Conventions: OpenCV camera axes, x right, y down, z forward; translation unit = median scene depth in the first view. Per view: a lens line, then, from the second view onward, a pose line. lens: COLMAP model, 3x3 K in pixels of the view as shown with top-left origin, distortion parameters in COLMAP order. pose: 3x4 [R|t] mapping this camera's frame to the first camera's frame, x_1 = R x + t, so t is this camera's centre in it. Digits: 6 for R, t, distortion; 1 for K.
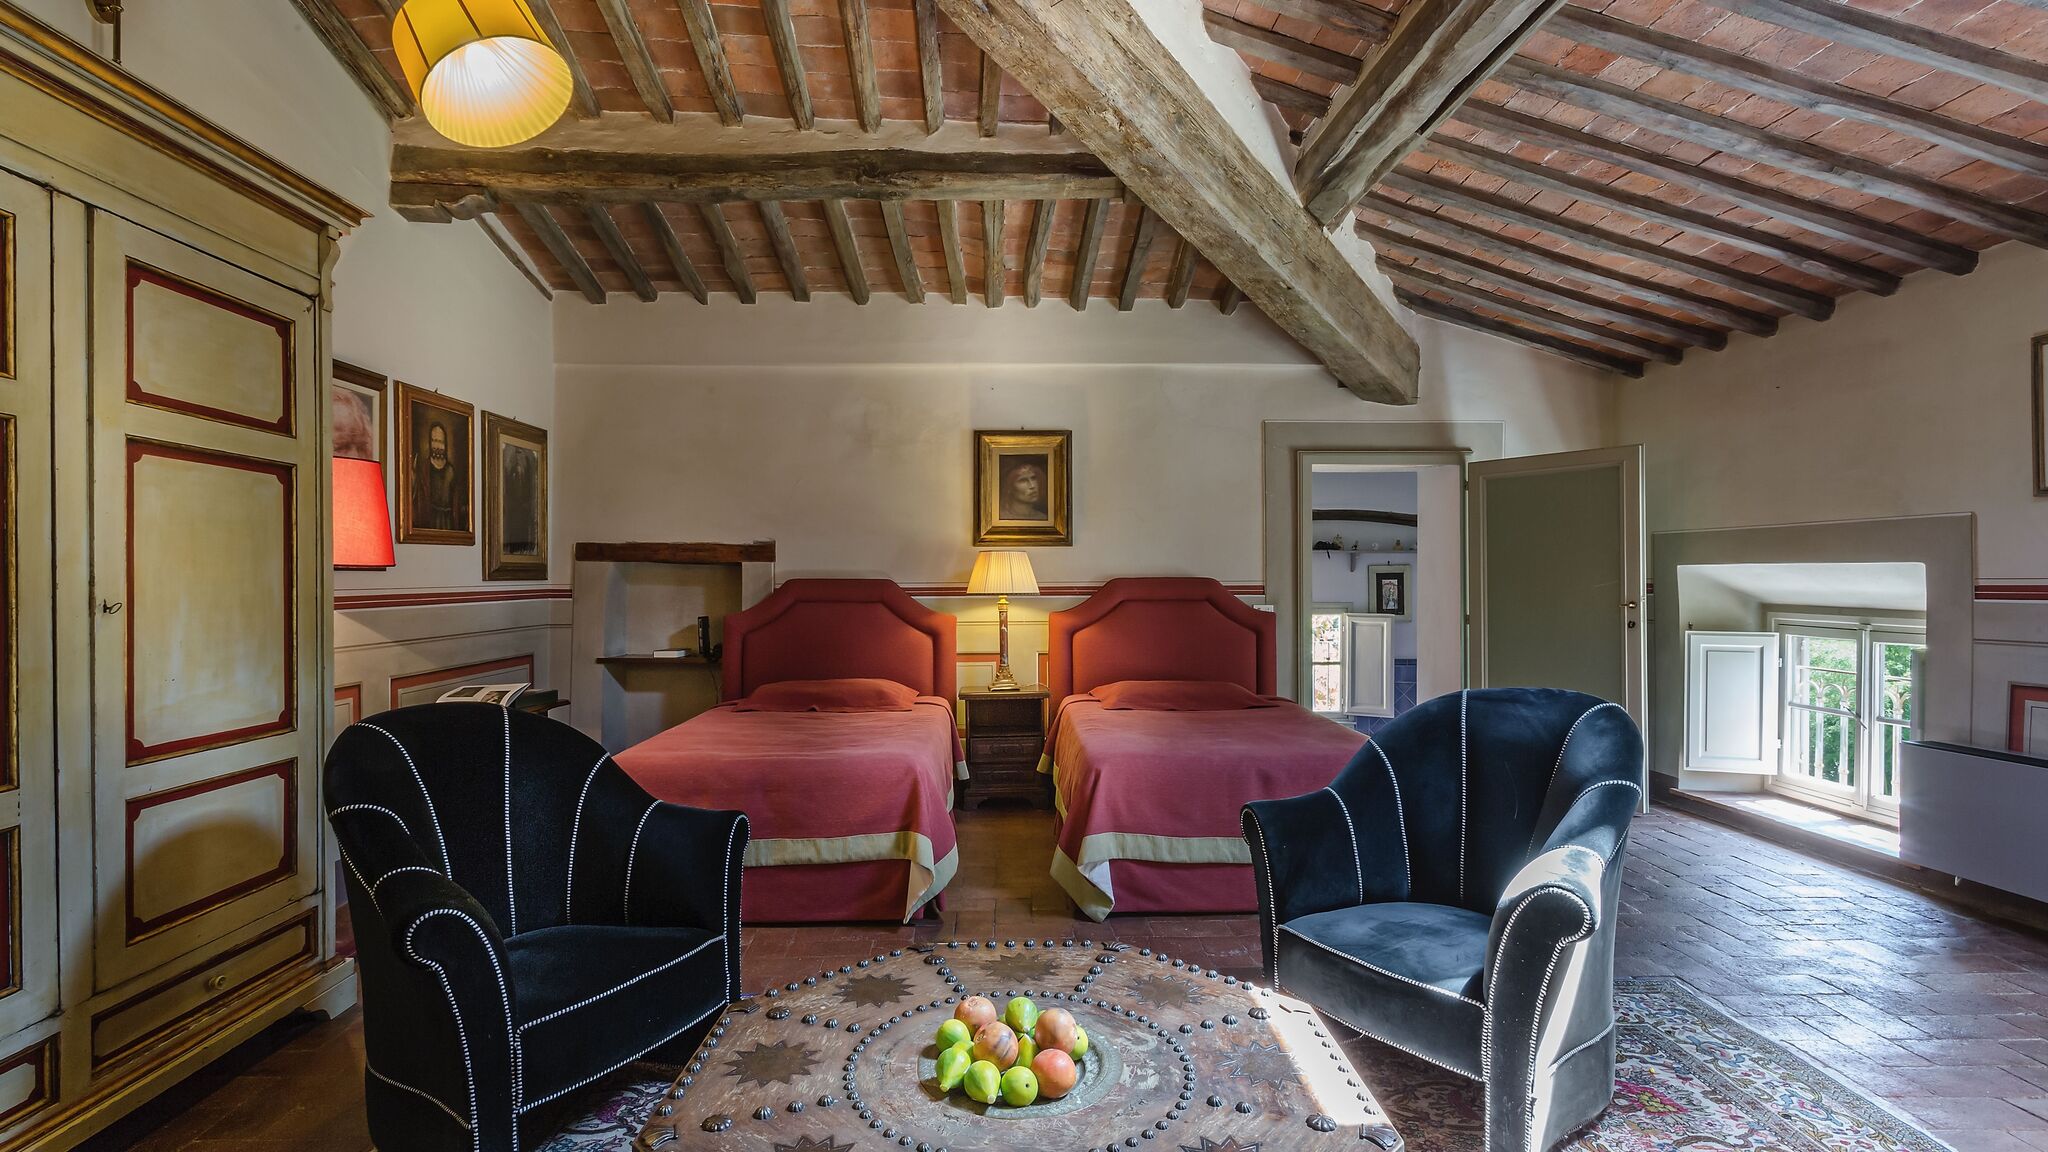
lens RADIAL K [[986.2, 0, 1012.0], [0, 986.2, 588.0], [0, 0, 1]] dist [0.000477, 0.001383]
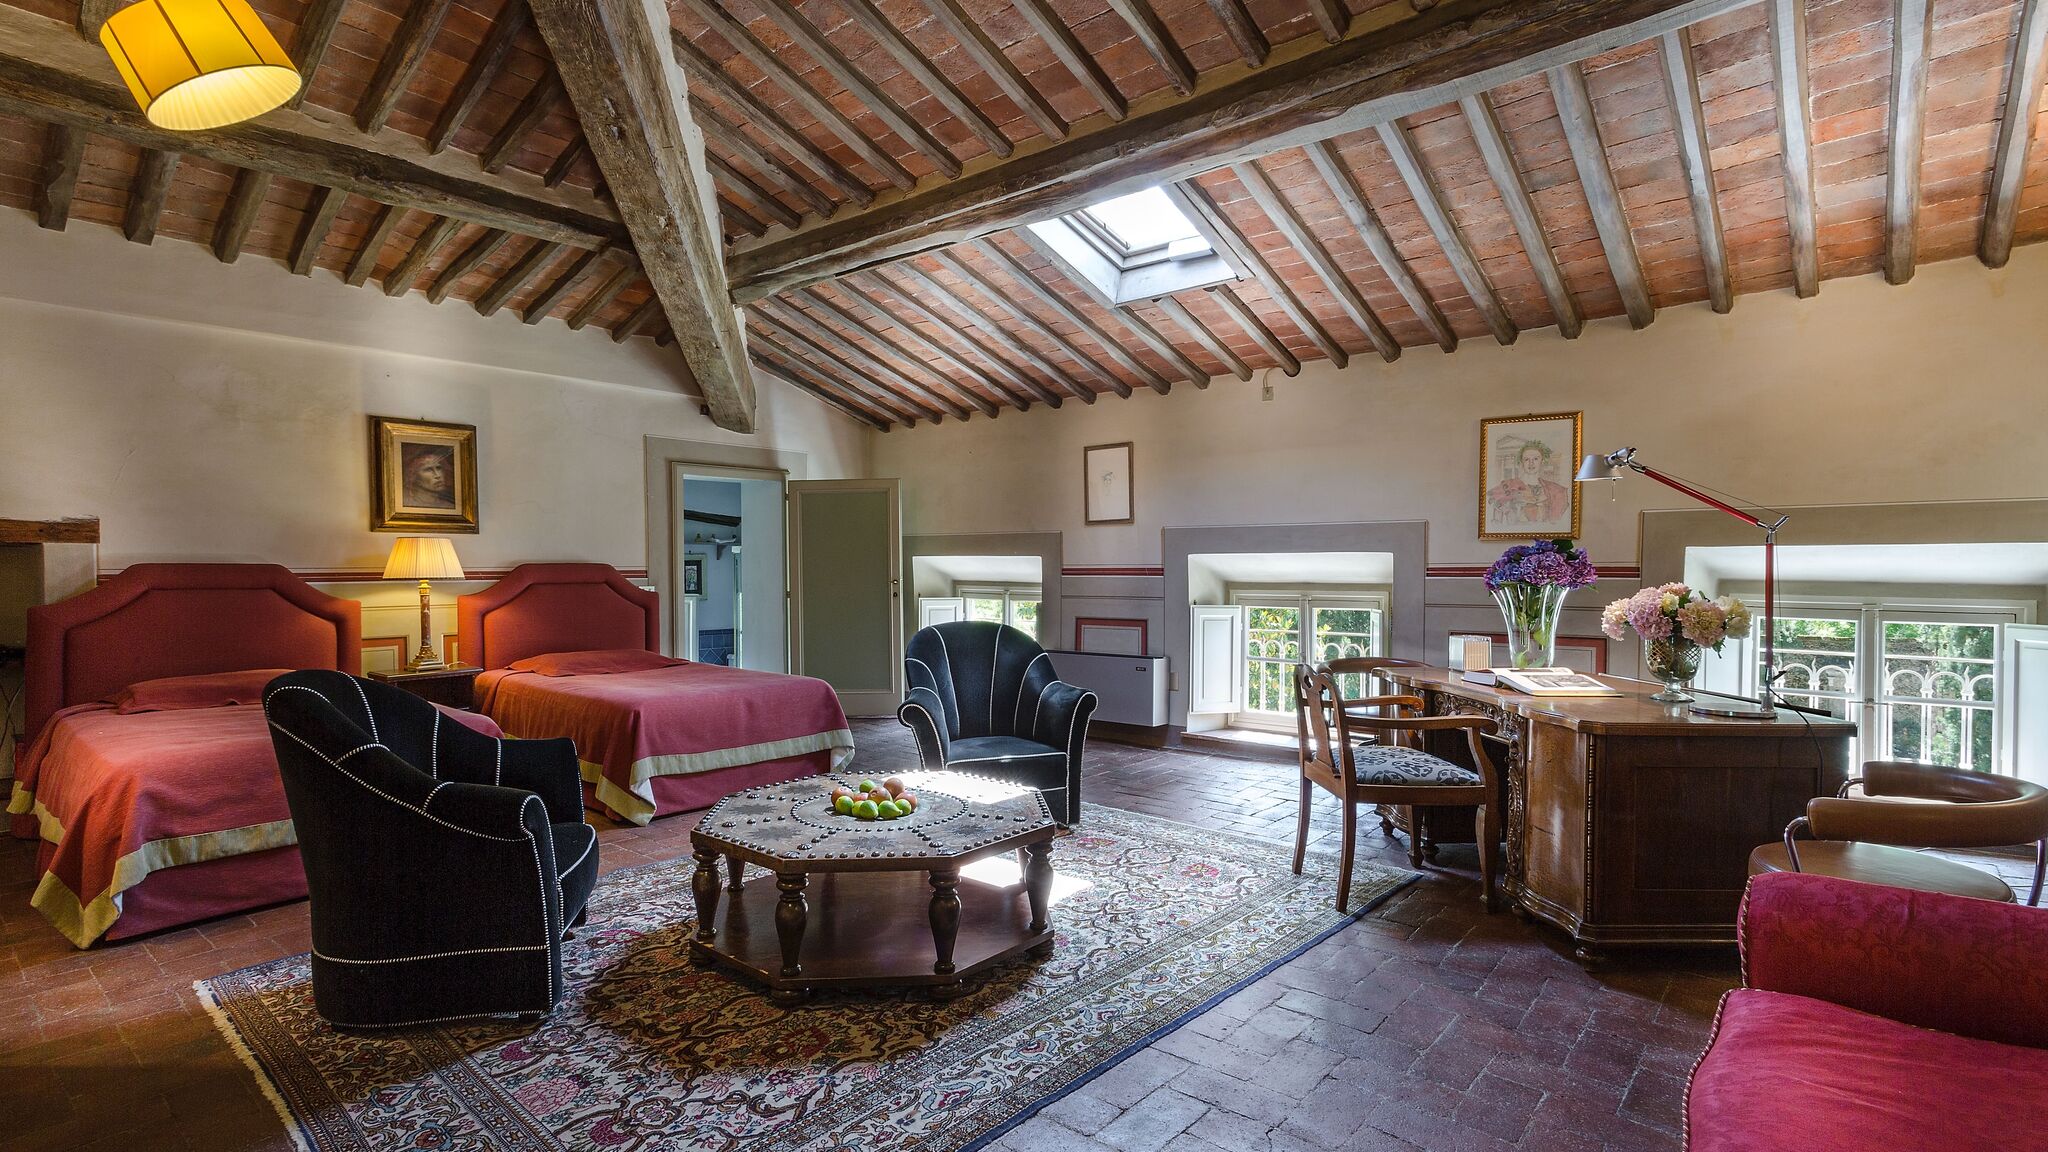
lens RADIAL K [[986.2, 0, 1012.0], [0, 986.2, 588.0], [0, 0, 1]] dist [0.000477, 0.001383]
pose [[0.668599, -0.015435, 0.743463, -0.375563], [0.005944, 0.999864, 0.015413, 0.003648], [-0.743599, -0.005886, 0.668600, -0.161682]]
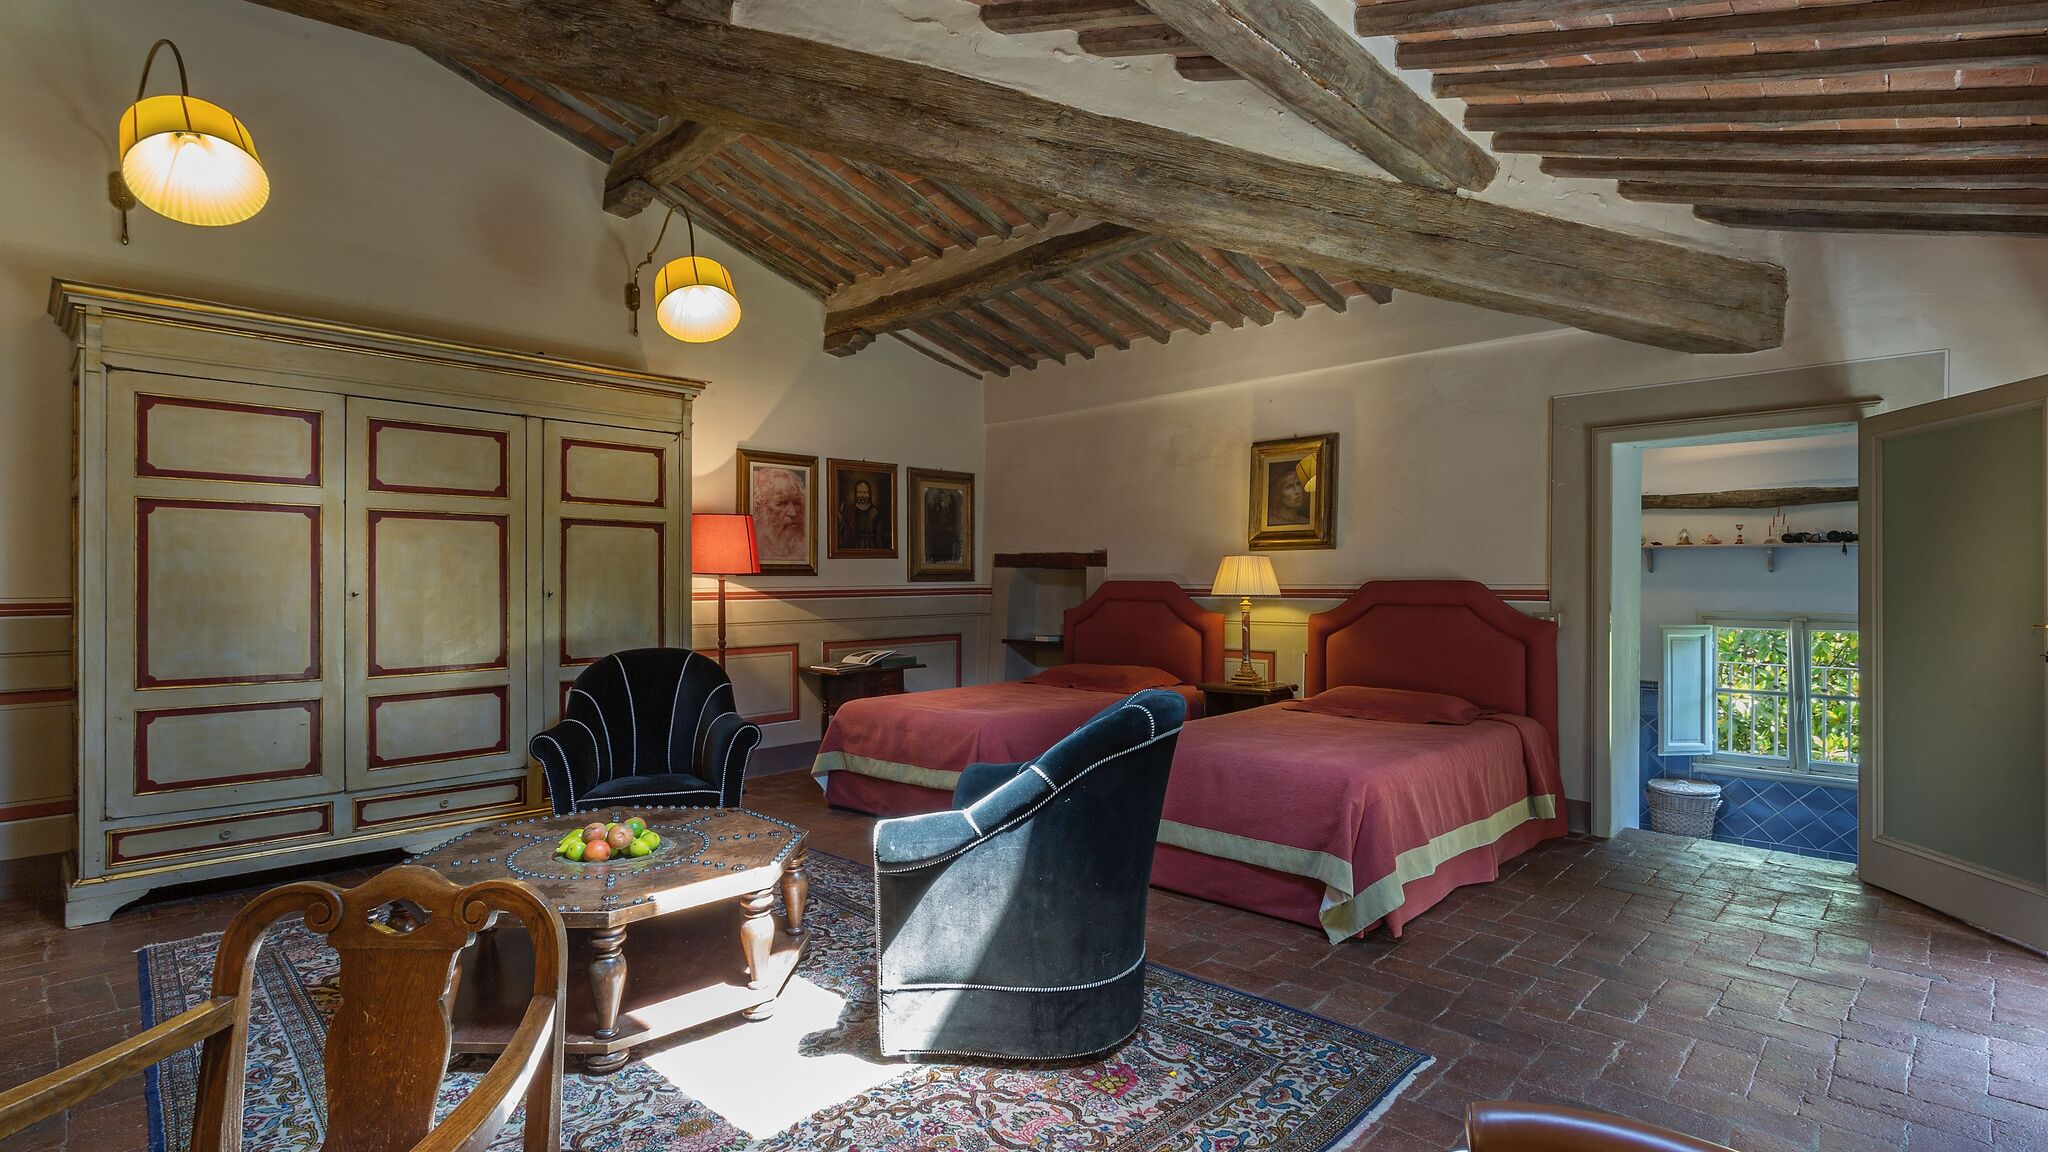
lens RADIAL K [[967.7, 0, 999.7], [0, 967.7, 584.5], [0, 0, 1]] dist [0.004296, 0.000730]
pose [[0.694549, 0.004649, -0.719431, 0.568007], [-0.008124, 0.999966, -0.001381, -0.002575], [0.719400, 0.006804, 0.694563, 0.082486]]
